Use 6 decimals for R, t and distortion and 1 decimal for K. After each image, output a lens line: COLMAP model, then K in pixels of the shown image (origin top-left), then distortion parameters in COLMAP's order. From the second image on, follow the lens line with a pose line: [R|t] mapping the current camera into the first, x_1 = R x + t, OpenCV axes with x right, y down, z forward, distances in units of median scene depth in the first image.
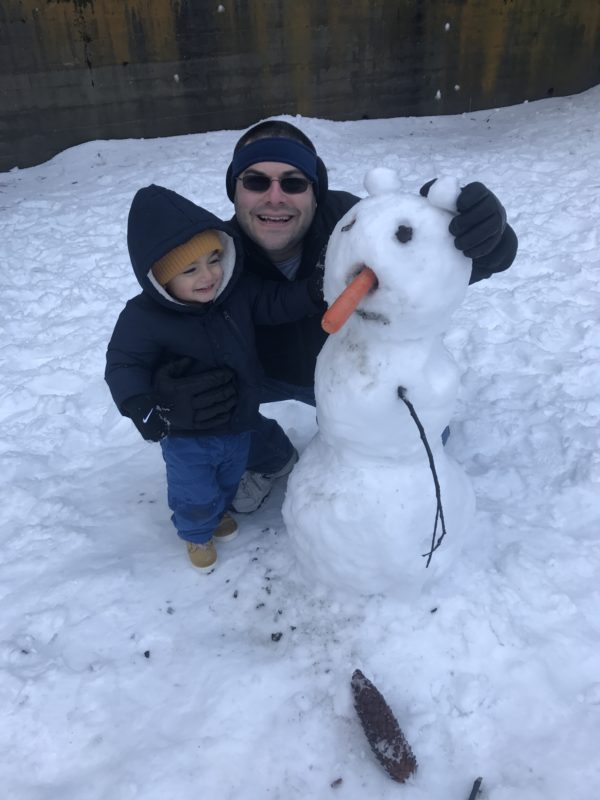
lens RADIAL K [[663.5, 0, 302.2], [0, 663.5, 399.4], [0, 0, 1]] dist [0.009659, 0.005341]
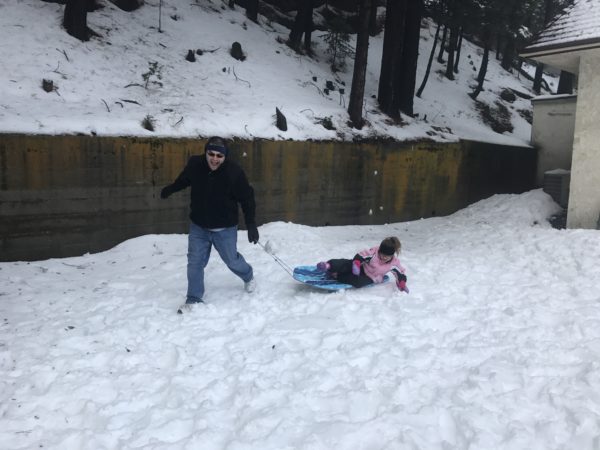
lens RADIAL K [[497.6, 0, 290.0], [0, 497.6, 202.1], [0, 0, 1]] dist [0.009659, 0.005341]
pose [[0.979482, 0.057976, 0.193014, -0.458094], [0.023322, 0.918685, -0.394303, -0.100922], [-0.200179, 0.390714, 0.898483, 0.058334]]
